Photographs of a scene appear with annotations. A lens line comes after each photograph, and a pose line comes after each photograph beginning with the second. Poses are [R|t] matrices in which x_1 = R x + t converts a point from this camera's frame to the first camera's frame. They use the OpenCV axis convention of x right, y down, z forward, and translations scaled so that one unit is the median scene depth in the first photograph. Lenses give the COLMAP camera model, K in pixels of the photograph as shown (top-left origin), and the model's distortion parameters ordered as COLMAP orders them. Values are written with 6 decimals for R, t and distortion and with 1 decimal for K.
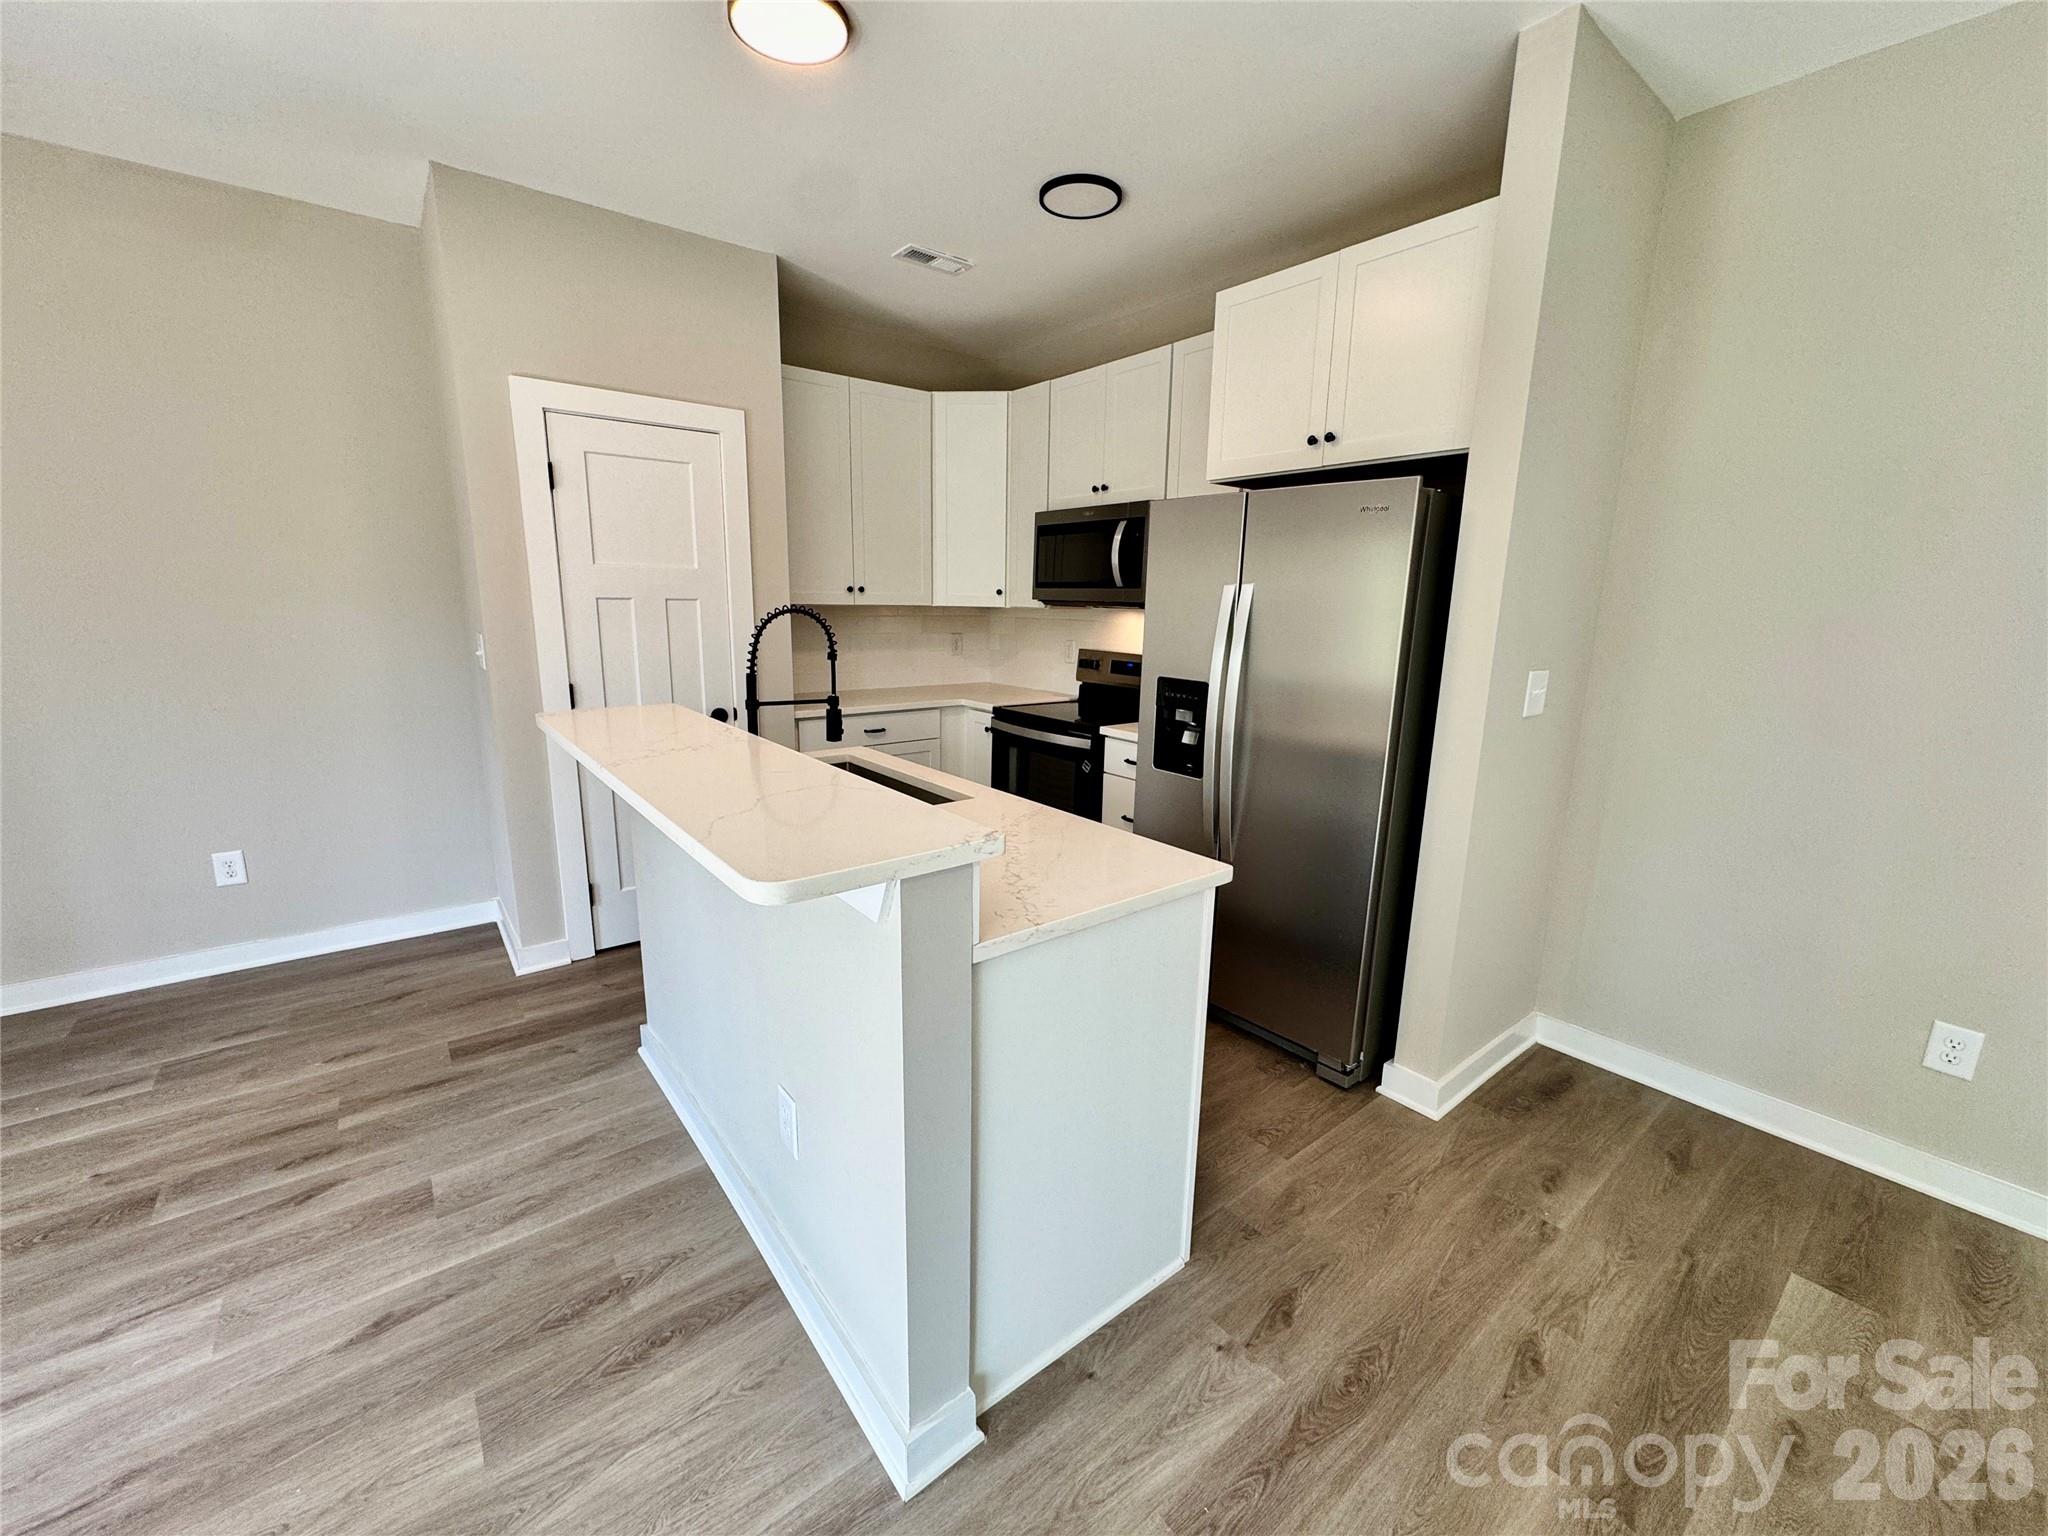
lens RADIAL K [[820.8, 0, 1020.6], [0, 820.8, 764.7], [0, 0, 1]] dist [-0.002890, 0.000252]
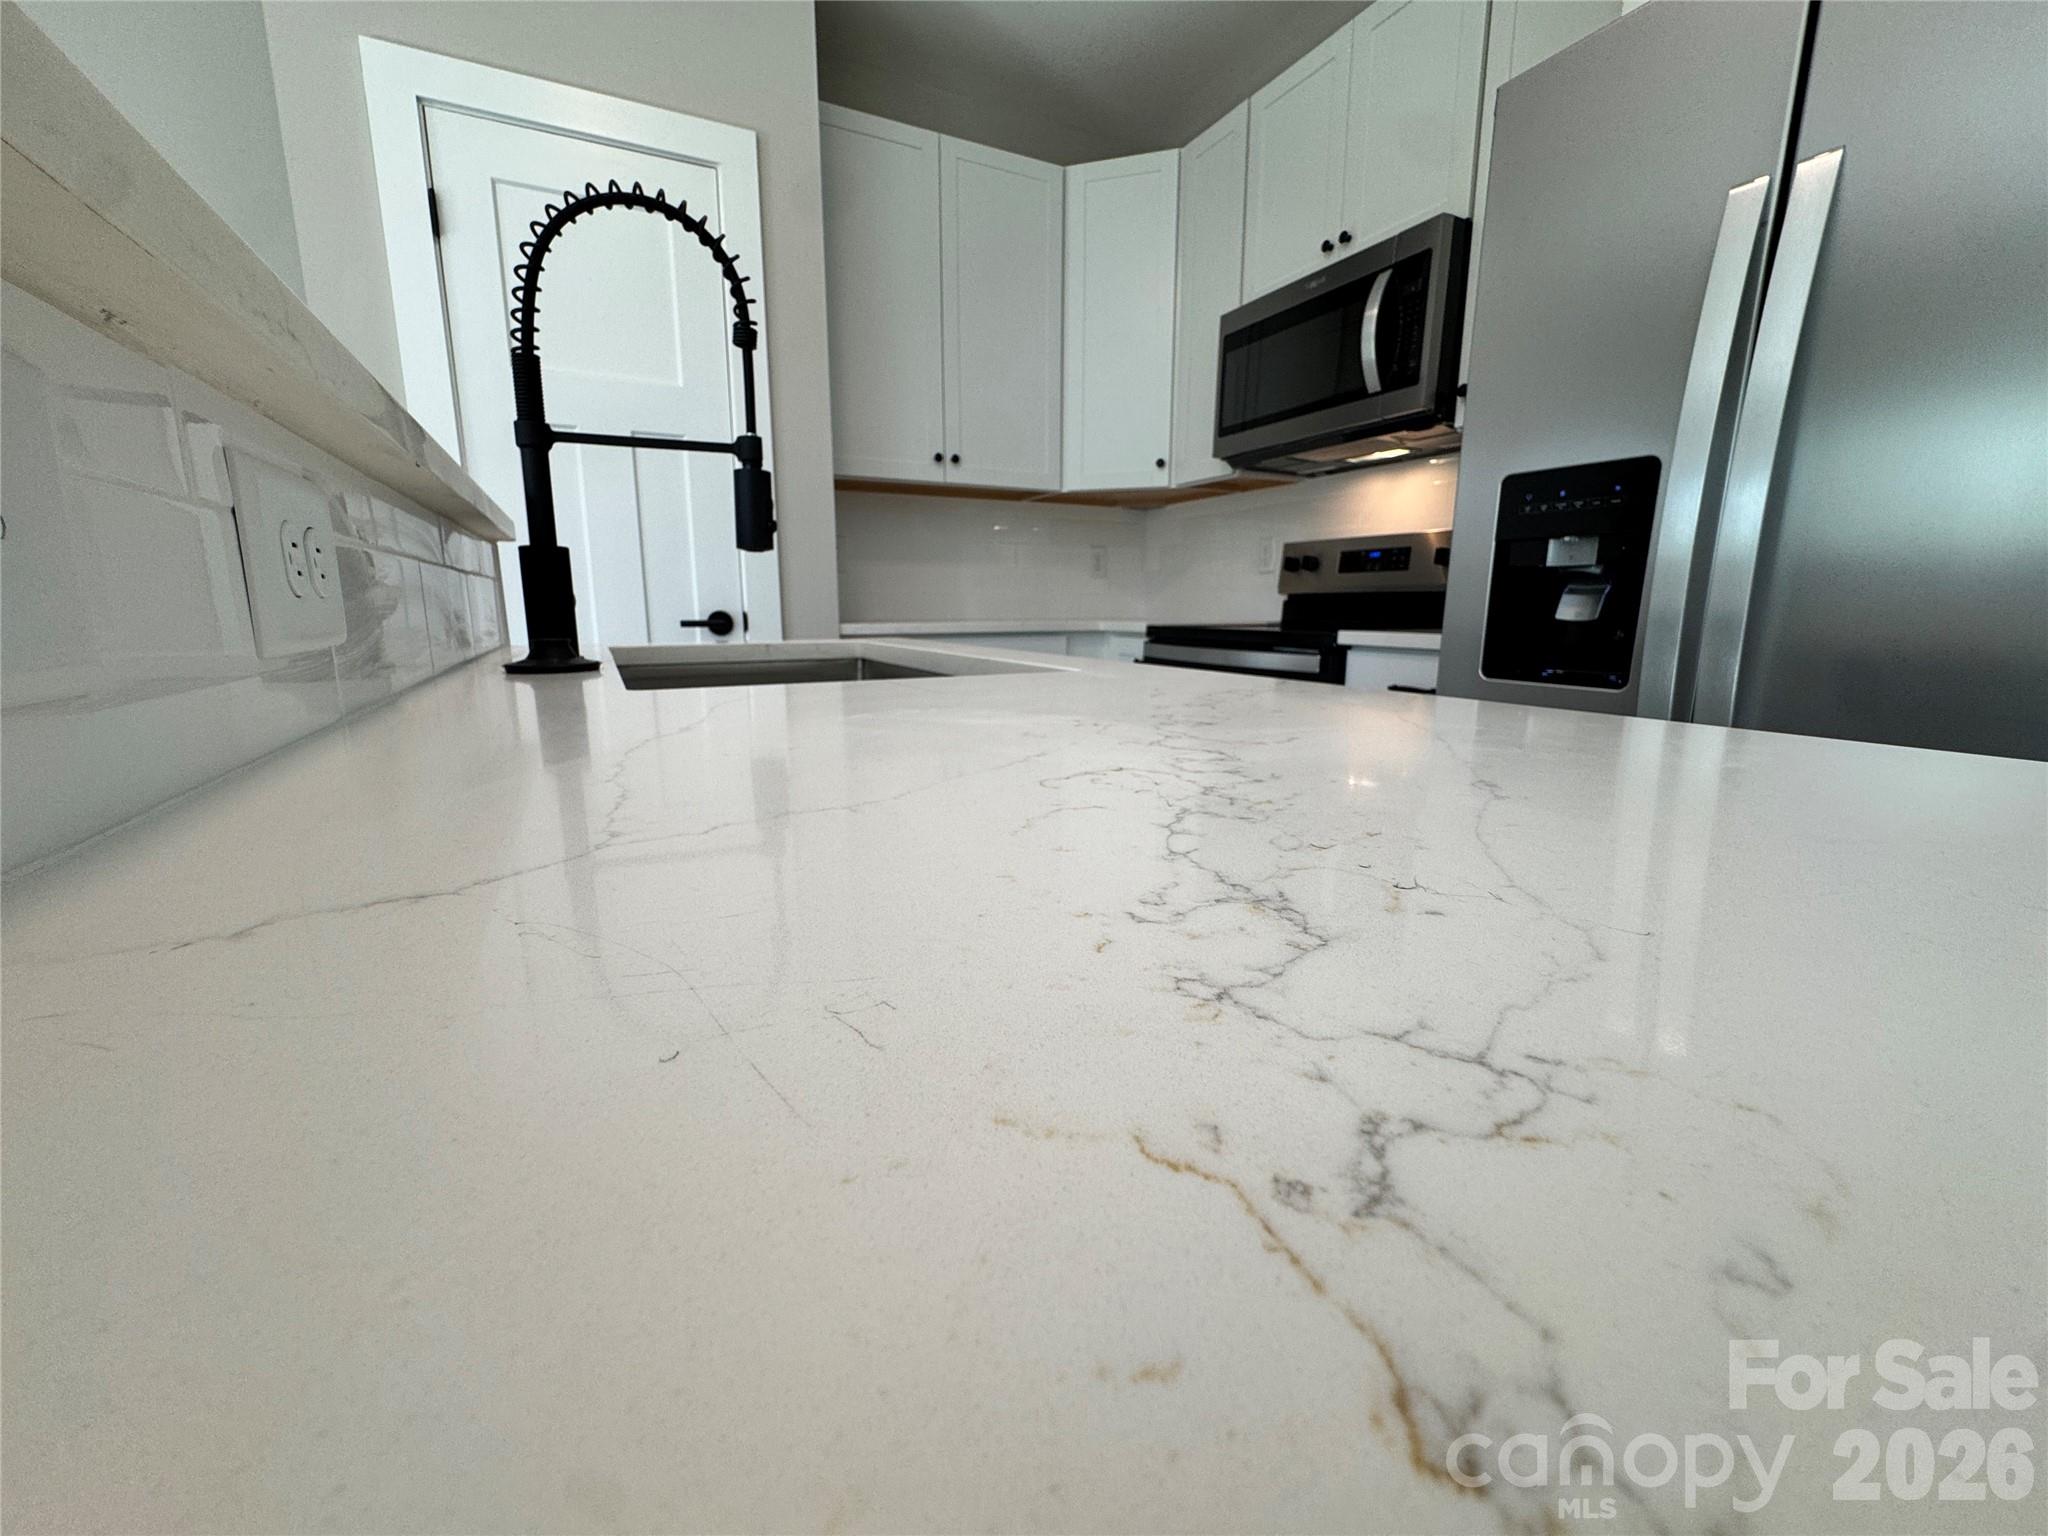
lens RADIAL K [[820.8, 0, 1016.9], [0, 820.8, 768.7], [0, 0, 1]] dist [-0.002890, 0.000252]
pose [[0.980593, 0.020920, -0.194935, -0.007785], [-0.022594, 0.999724, -0.006367, 0.062862], [0.194749, 0.010647, 0.980795, 0.463968]]
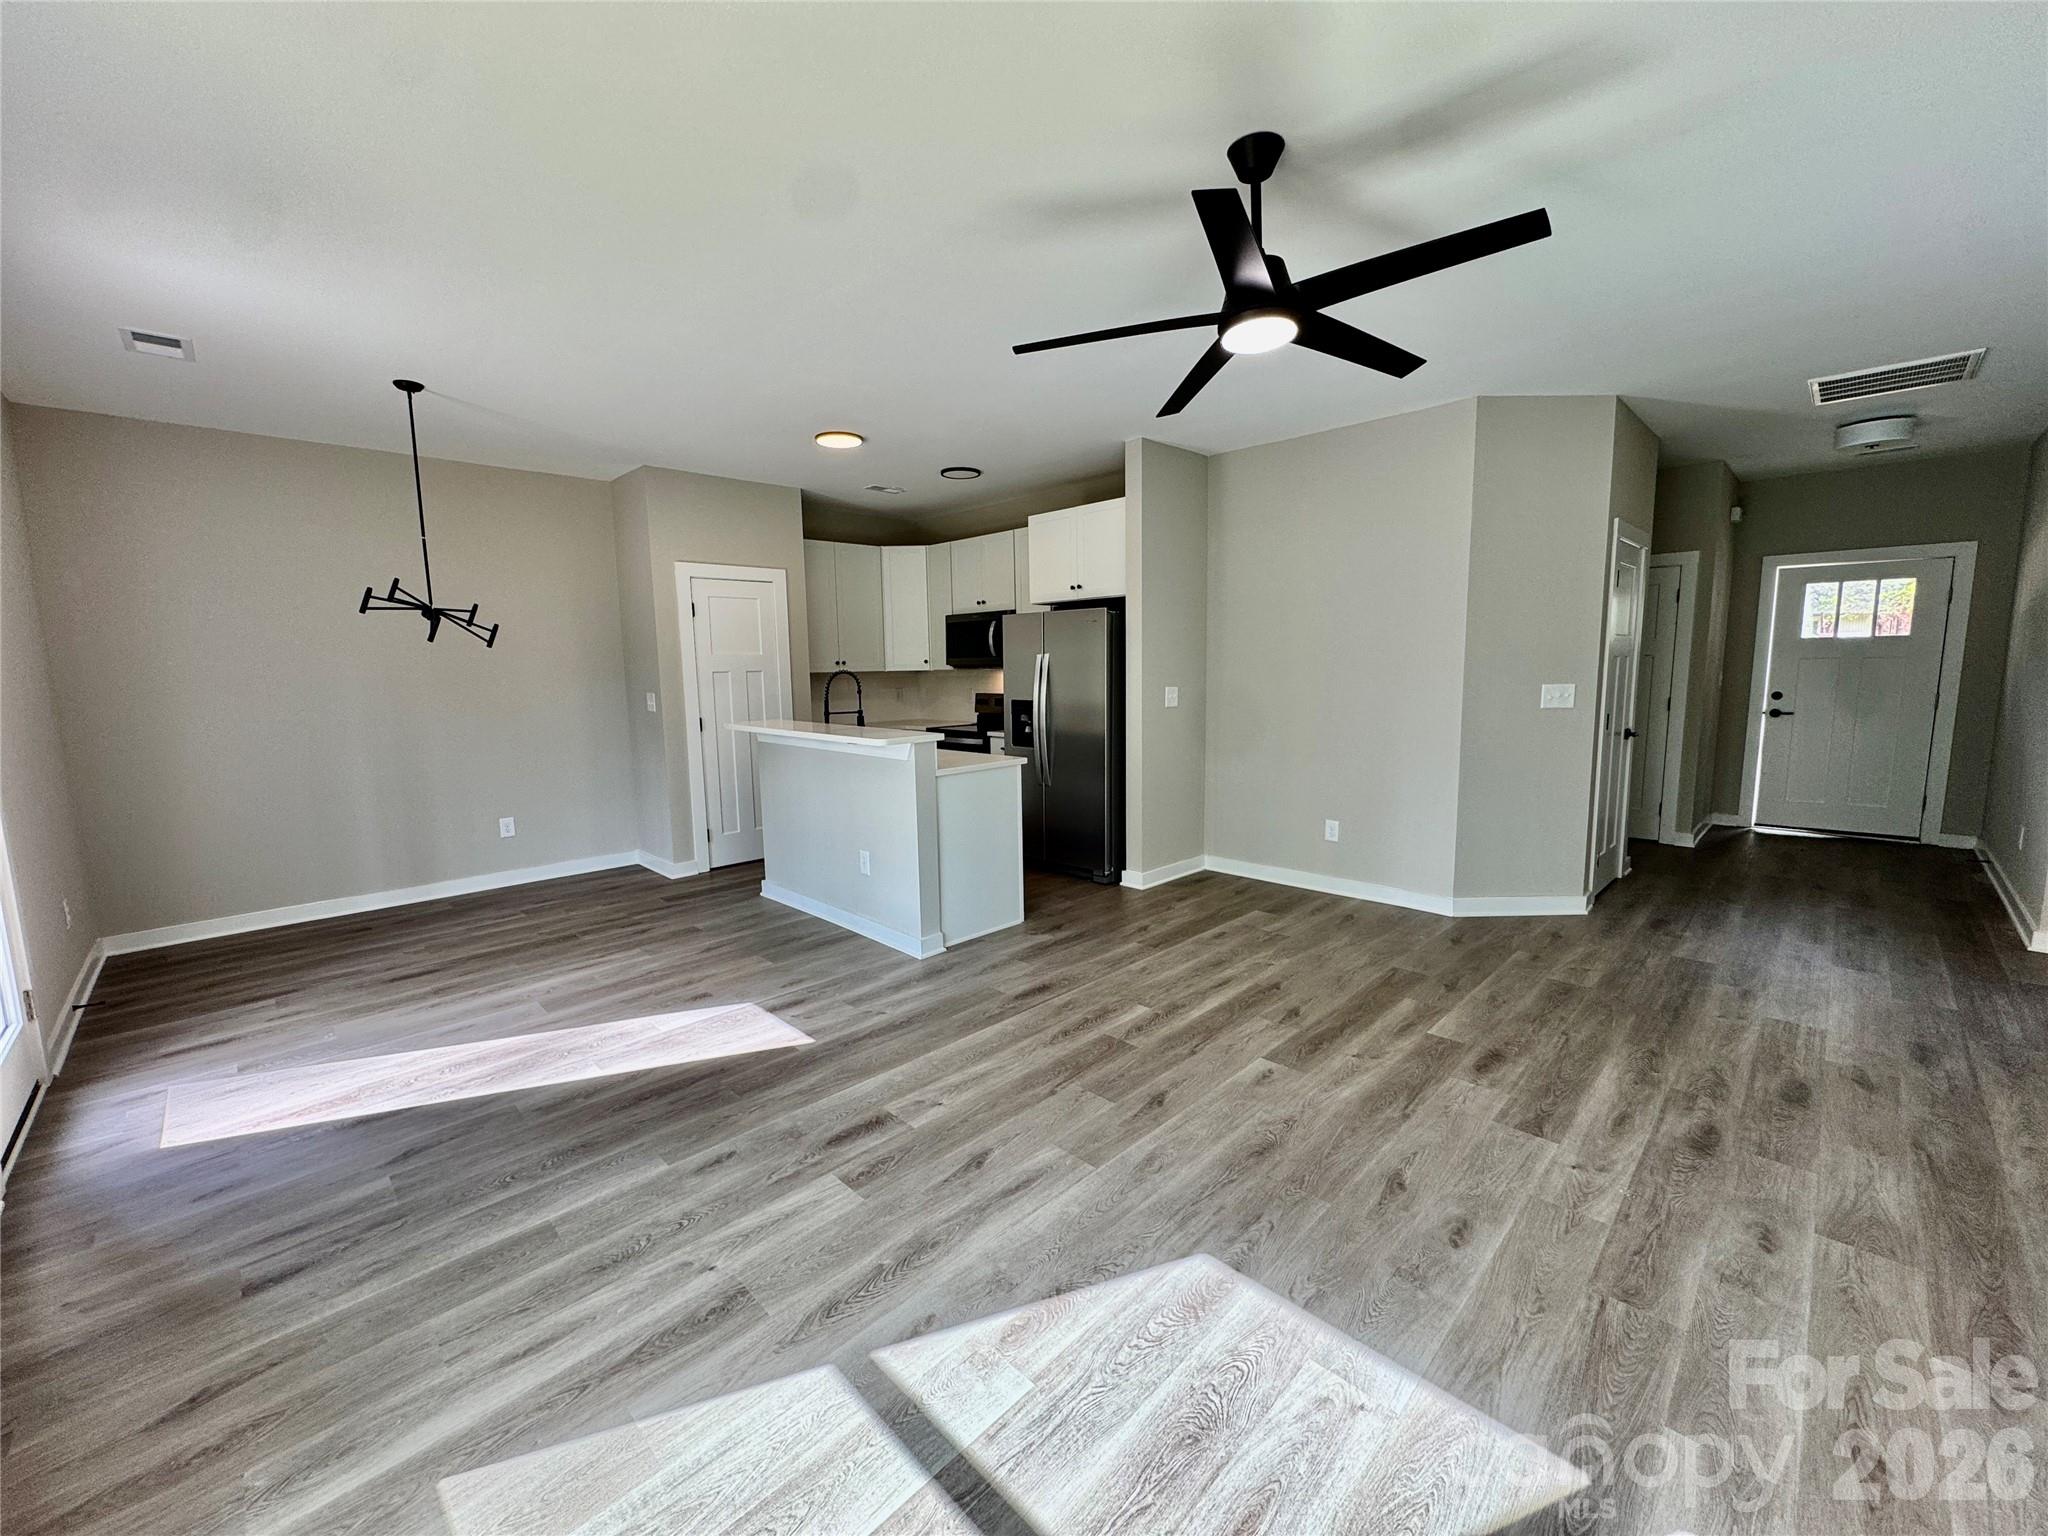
lens RADIAL K [[820.8, 0, 1021.9], [0, 820.8, 773.5], [0, 0, 1]] dist [-0.002890, 0.000252]
pose [[0.993520, -0.049090, 0.102509, -0.020497], [0.056244, 0.996091, -0.068115, 0.198765], [-0.098765, 0.073439, 0.992397, -0.930699]]
